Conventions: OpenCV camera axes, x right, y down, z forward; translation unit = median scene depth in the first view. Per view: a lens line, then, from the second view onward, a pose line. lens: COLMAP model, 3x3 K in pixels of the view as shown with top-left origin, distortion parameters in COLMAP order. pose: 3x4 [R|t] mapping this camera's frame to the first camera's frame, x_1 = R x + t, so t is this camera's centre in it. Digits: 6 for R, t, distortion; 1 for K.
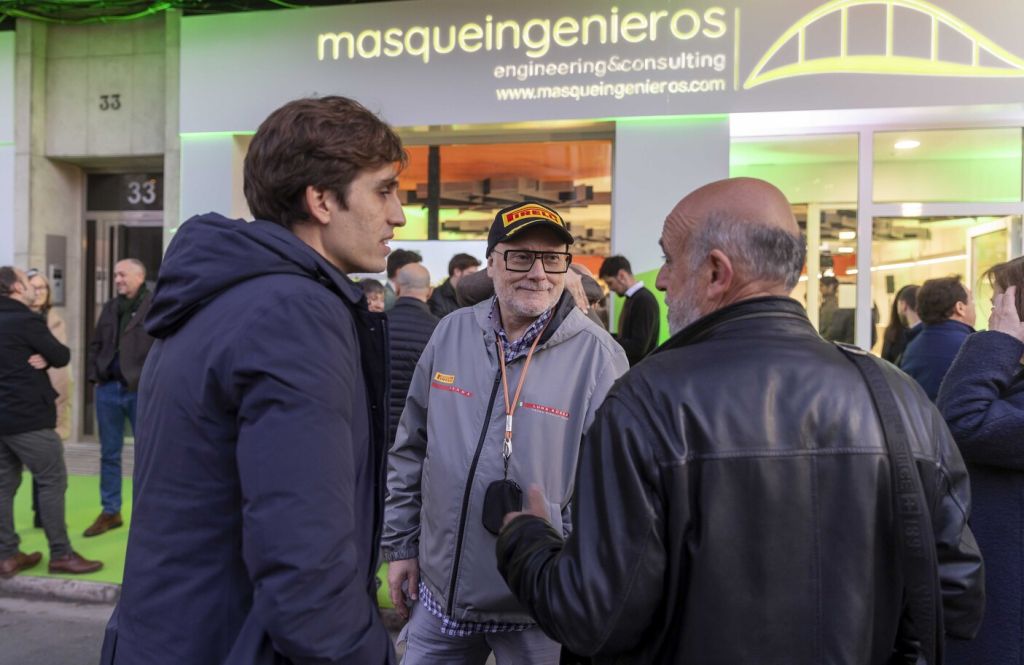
lens RADIAL K [[330.8, 0, 513.6], [0, 330.8, 318.1], [0, 0, 1]] dist [0.002208, 0.000091]
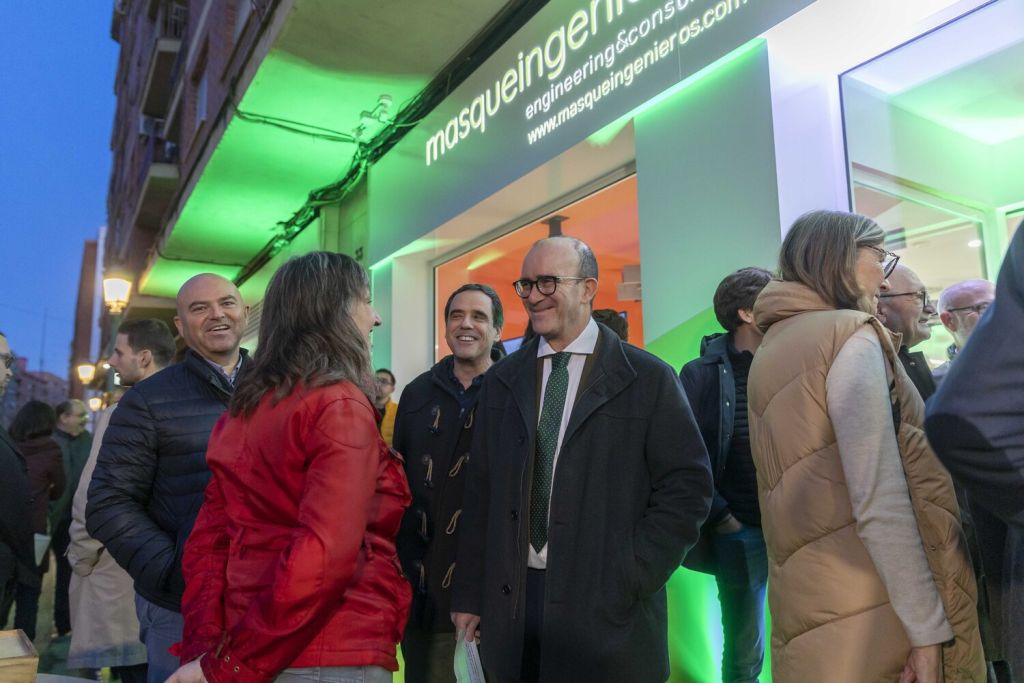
lens RADIAL K [[710.2, 0, 512.0], [0, 710.2, 341.5], [0, 0, 1]] dist [0.005580, -0.001104]
pose [[0.608273, -0.143828, -0.780588, 1.225819], [0.021629, 0.986083, -0.164838, 0.091668], [0.793433, 0.083383, 0.602918, -0.027532]]
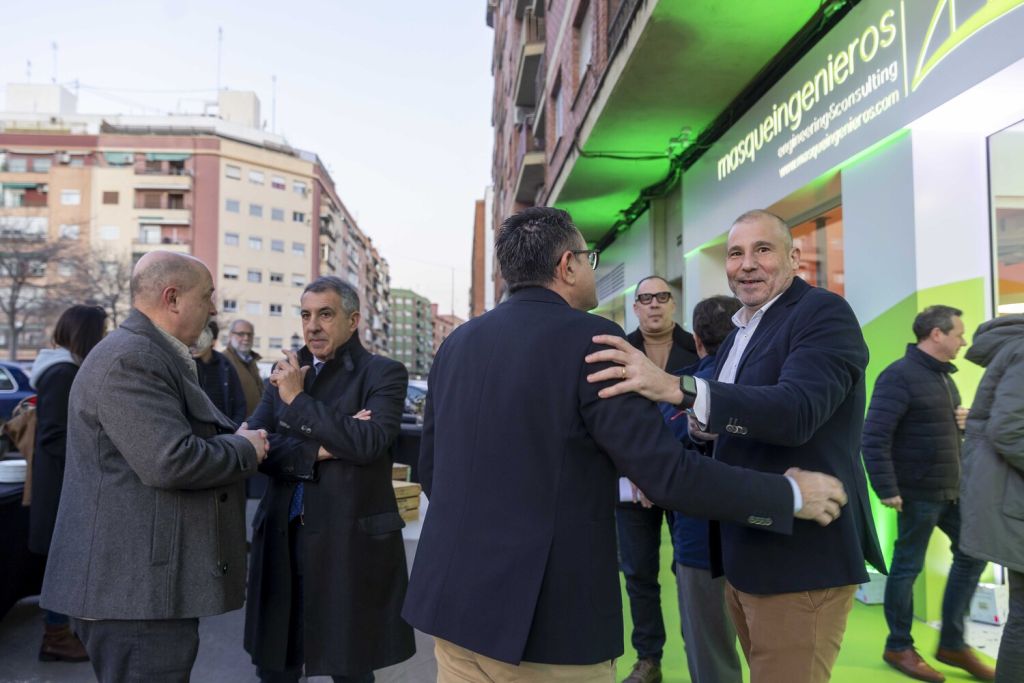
lens RADIAL K [[737.6, 0, 512.0], [0, 737.6, 341.5], [0, 0, 1]] dist [0.004081, -0.002992]
pose [[0.155580, -0.076715, -0.984840, 2.165385], [-0.004650, 0.996912, -0.078390, 0.054082], [0.987812, 0.016775, 0.154743, -0.214811]]
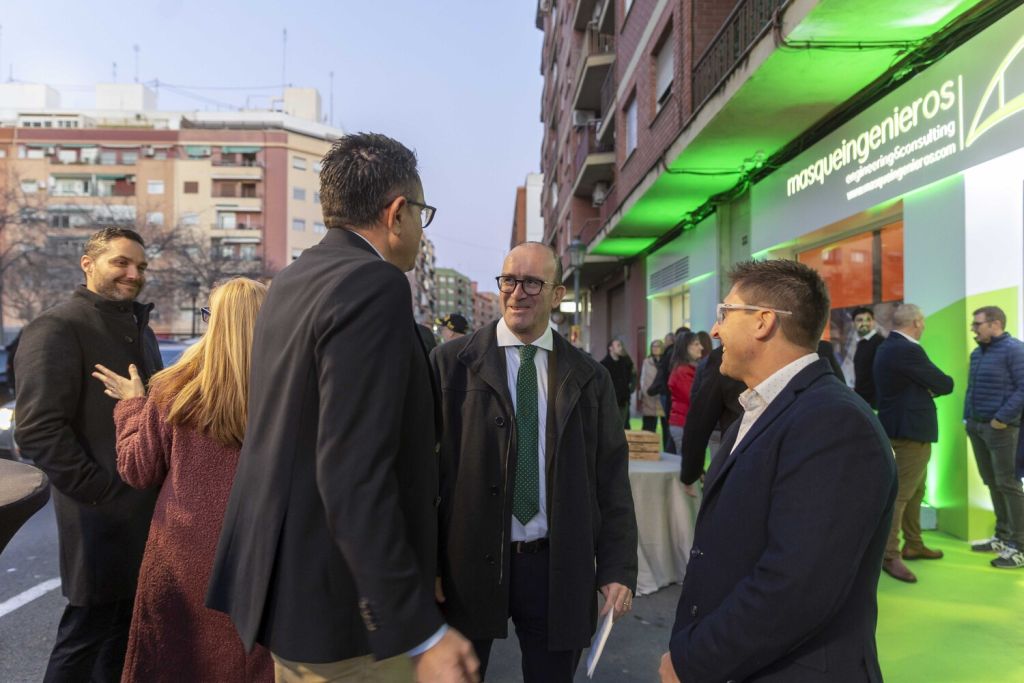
lens RADIAL K [[686.5, 0, 512.0], [0, 686.5, 341.5], [0, 0, 1]] dist [0.006957, 0.001391]
pose [[0.110367, -0.040359, -0.993071, 2.594825], [-0.010504, 0.999072, -0.041771, 0.039789], [0.993835, 0.015042, 0.109840, -0.656805]]
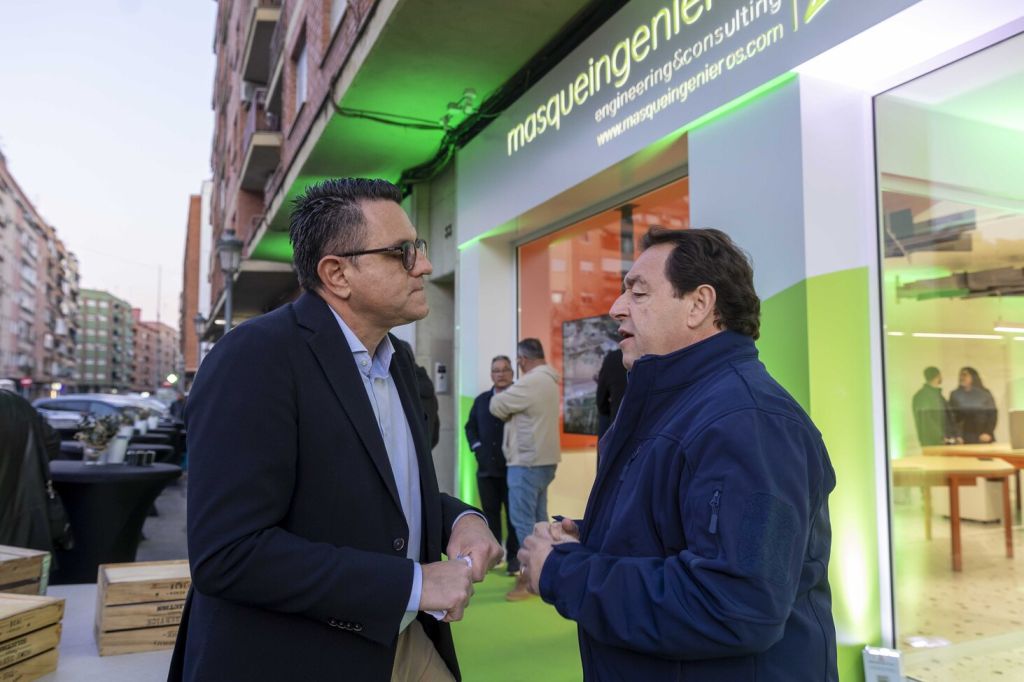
lens RADIAL K [[737.6, 0, 512.0], [0, 737.6, 341.0], [0, 0, 1]] dist [0.004081, -0.002992]
pose [[0.499381, -0.087292, -0.861974, 1.504819], [0.007220, 0.995296, -0.096610, 0.035757], [0.866352, 0.042022, 0.497662, -0.145275]]
